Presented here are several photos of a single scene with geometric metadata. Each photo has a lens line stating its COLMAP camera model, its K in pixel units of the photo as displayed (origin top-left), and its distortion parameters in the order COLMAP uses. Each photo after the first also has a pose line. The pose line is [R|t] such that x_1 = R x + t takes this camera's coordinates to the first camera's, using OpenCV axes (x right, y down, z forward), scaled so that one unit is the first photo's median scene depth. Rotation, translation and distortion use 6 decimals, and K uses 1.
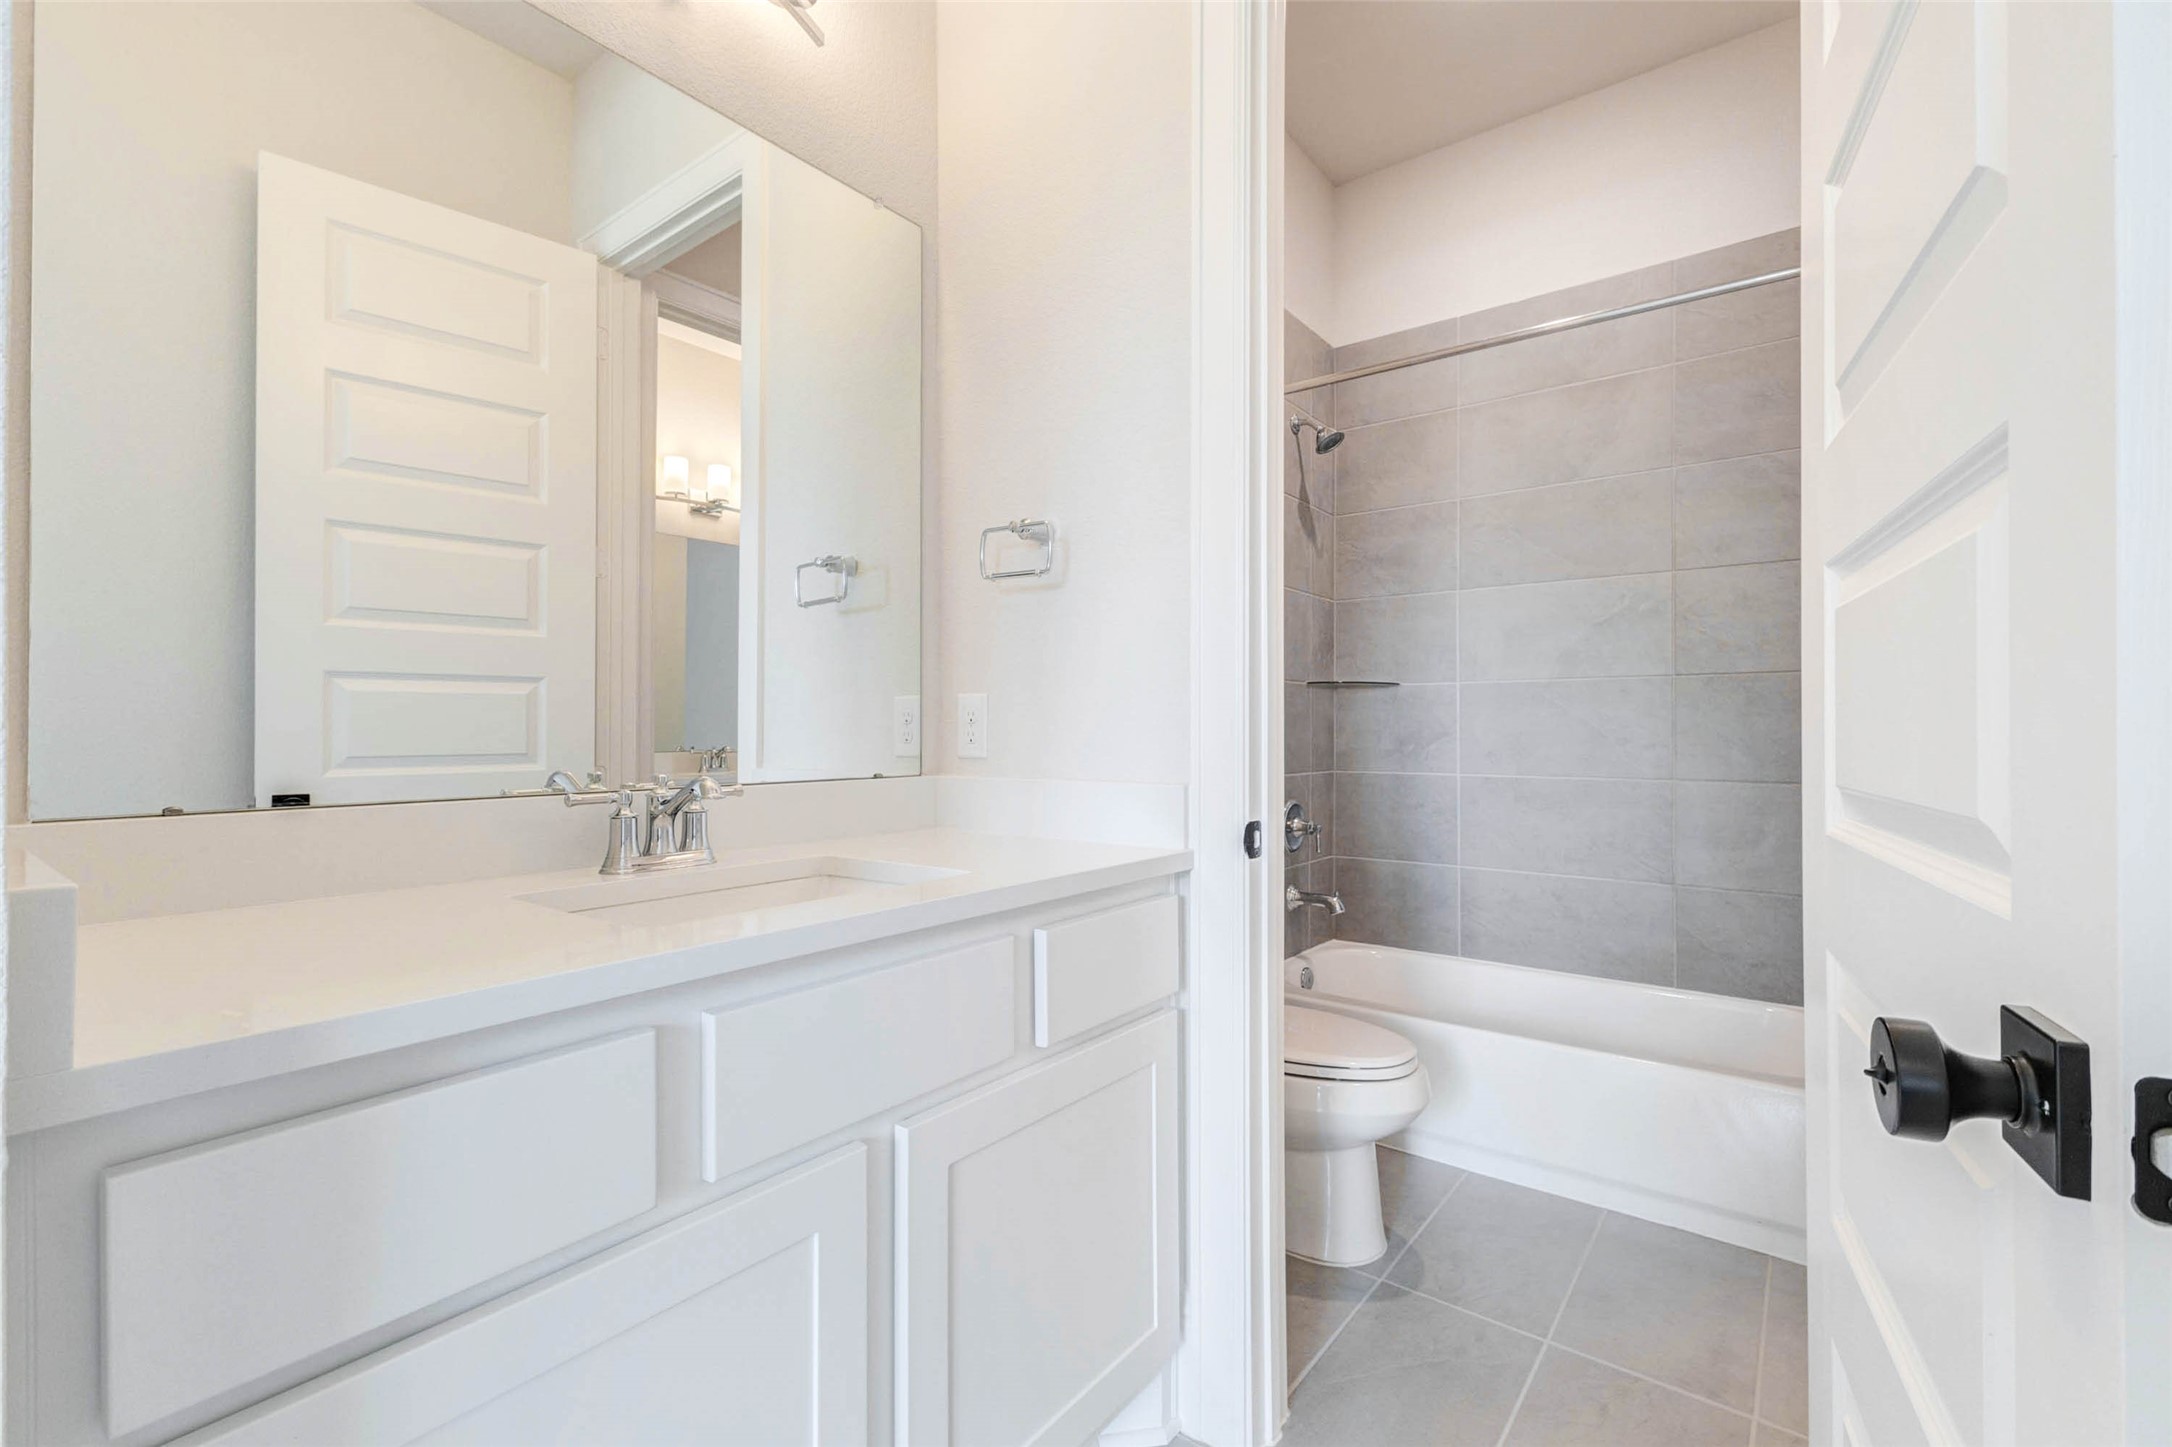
lens RADIAL K [[951.7, 0, 1095.9], [0, 951.7, 729.9], [0, 0, 1]] dist [0.010251, -0.004118]
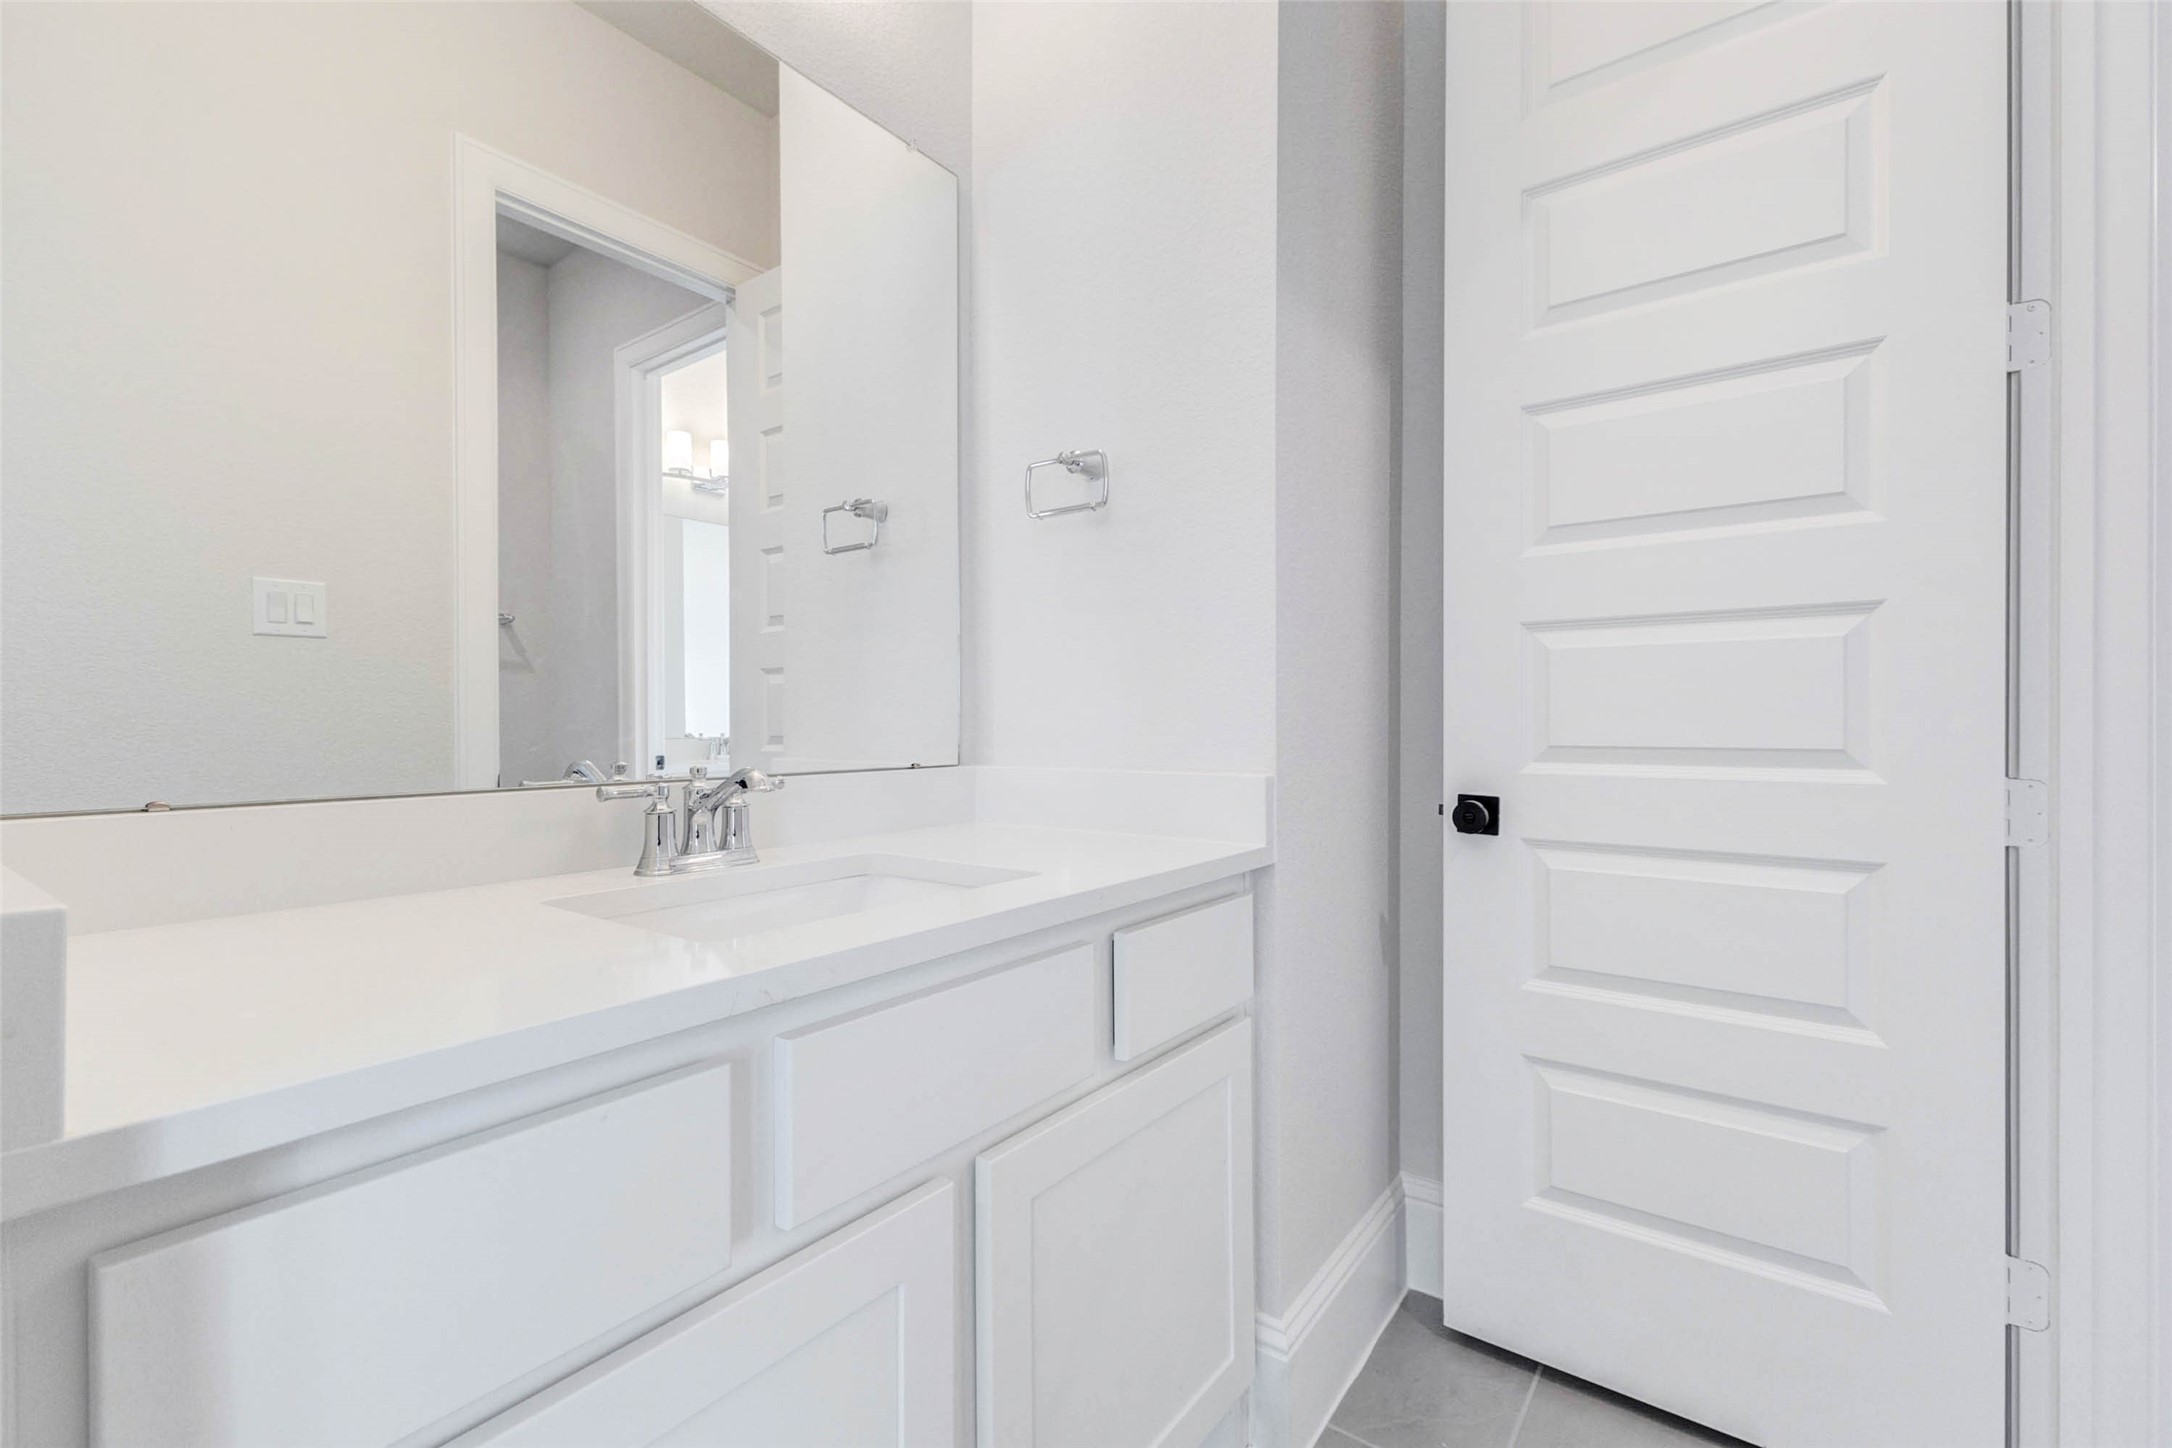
lens RADIAL K [[951.7, 0, 1086.2], [0, 951.7, 726.3], [0, 0, 1]] dist [0.010251, -0.004118]
pose [[0.999800, -0.003277, 0.019738, -0.098914], [0.003222, 0.999991, 0.002840, 0.008086], [-0.019747, -0.002775, 0.999801, 0.082840]]
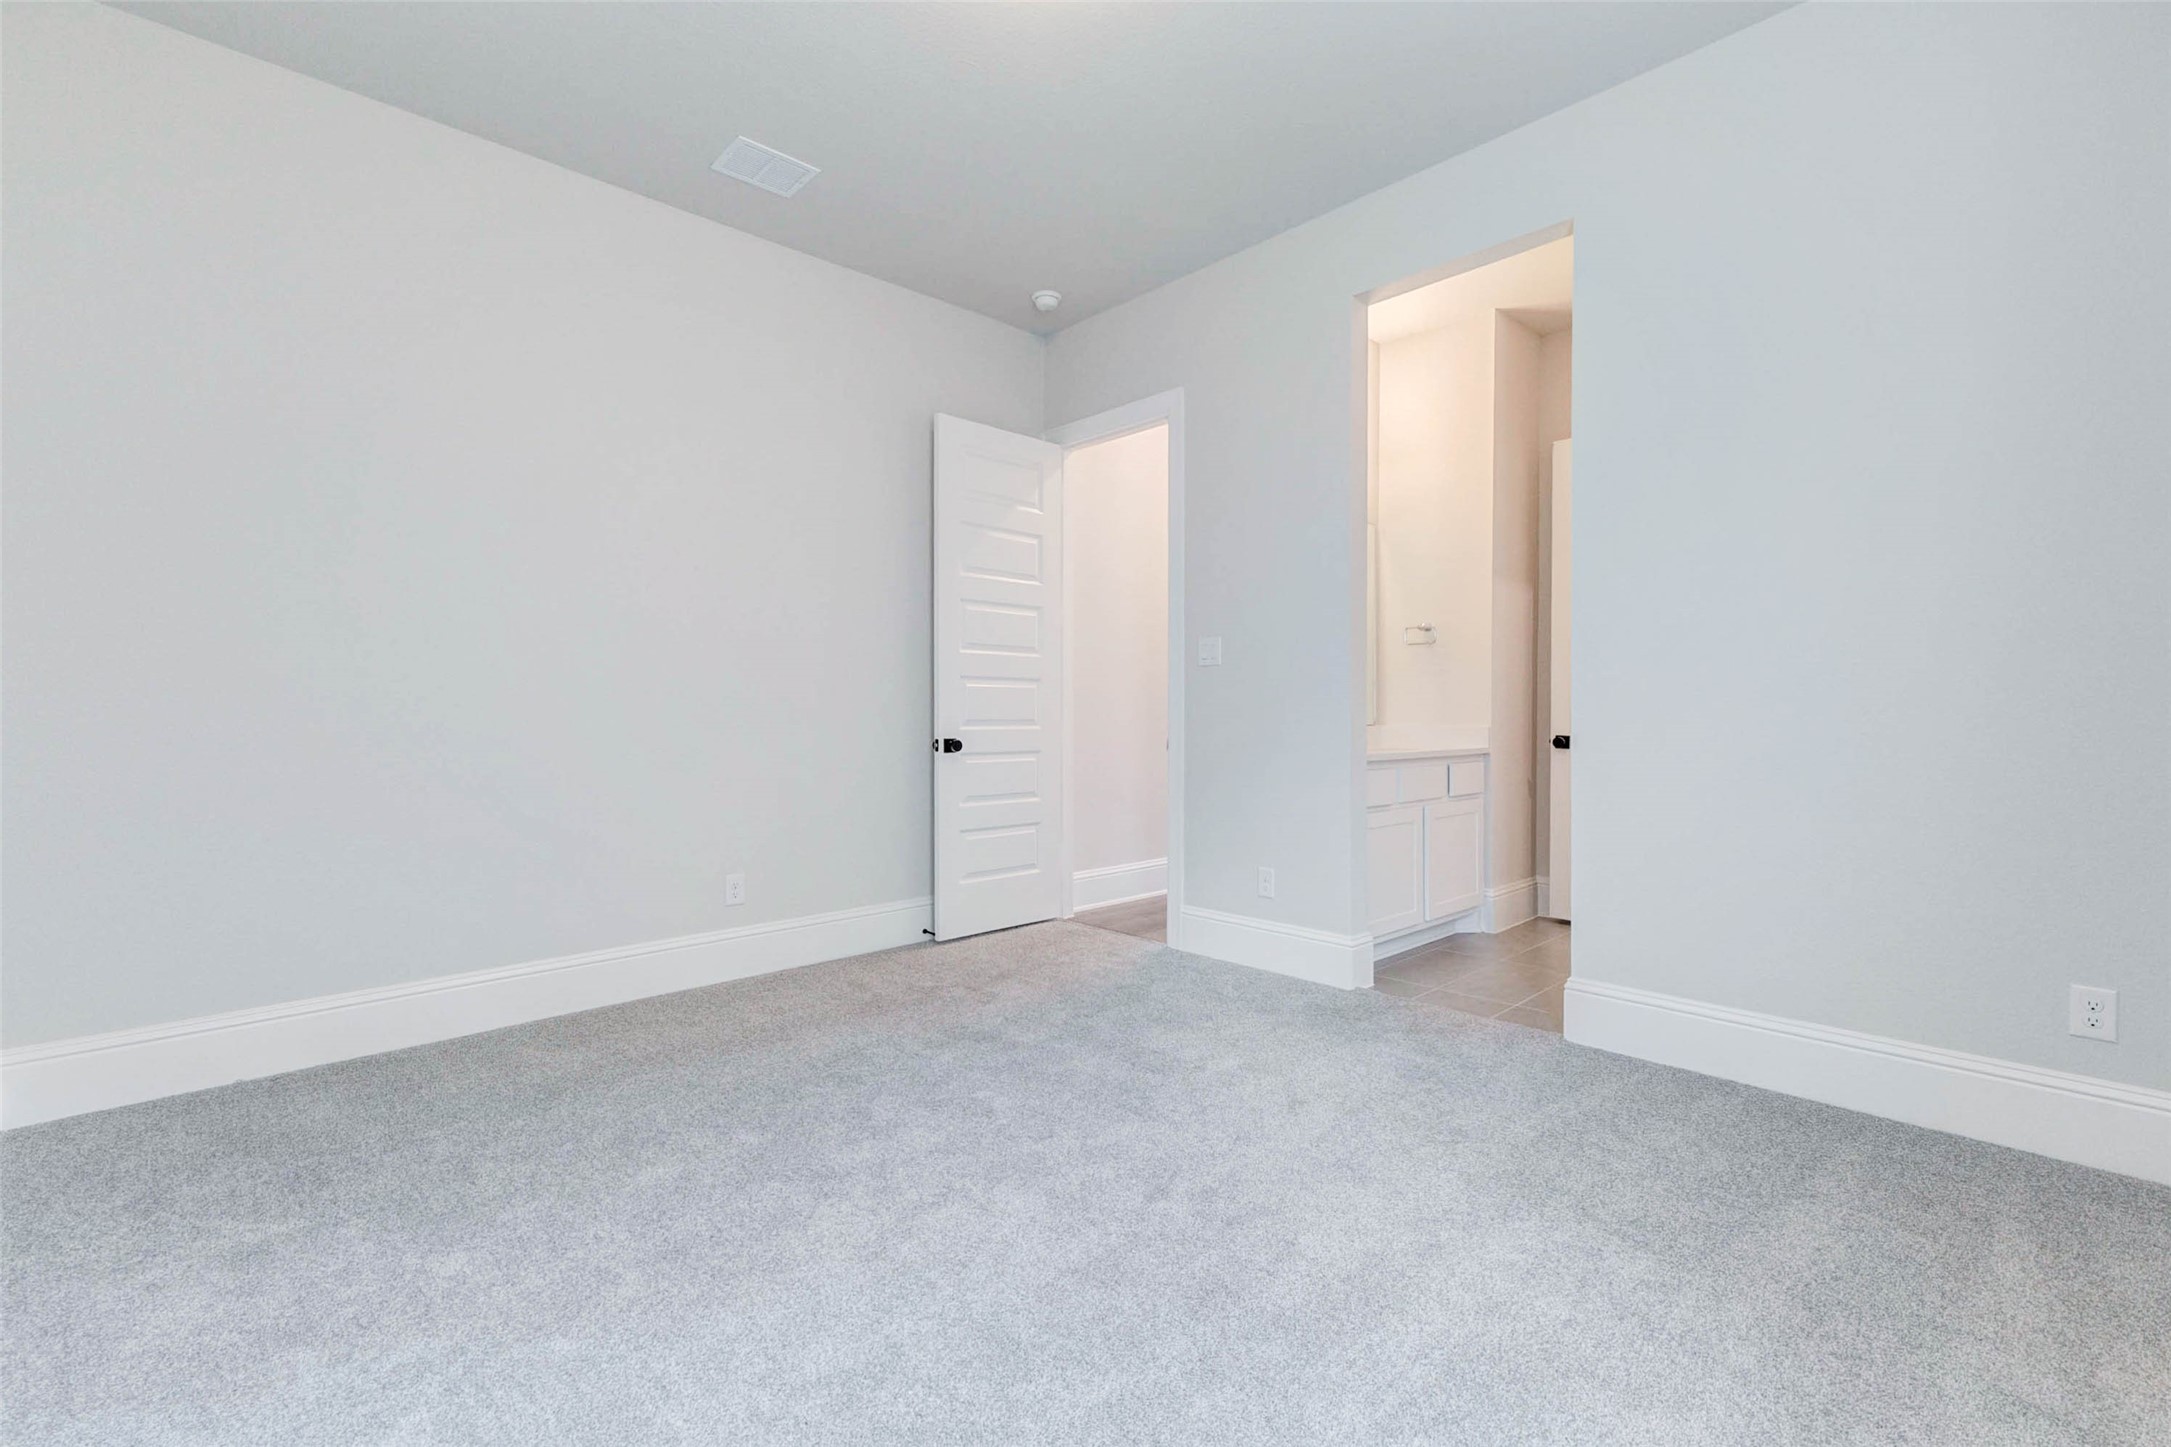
lens RADIAL K [[951.3, 0, 1083.7], [0, 951.3, 715.1], [0, 0, 1]] dist [0.010251, -0.004118]
pose [[0.986532, 0.003726, -0.163525, -0.750168], [-0.003520, 0.999993, 0.001547, 0.022551], [0.163530, -0.000950, 0.986538, -2.479719]]
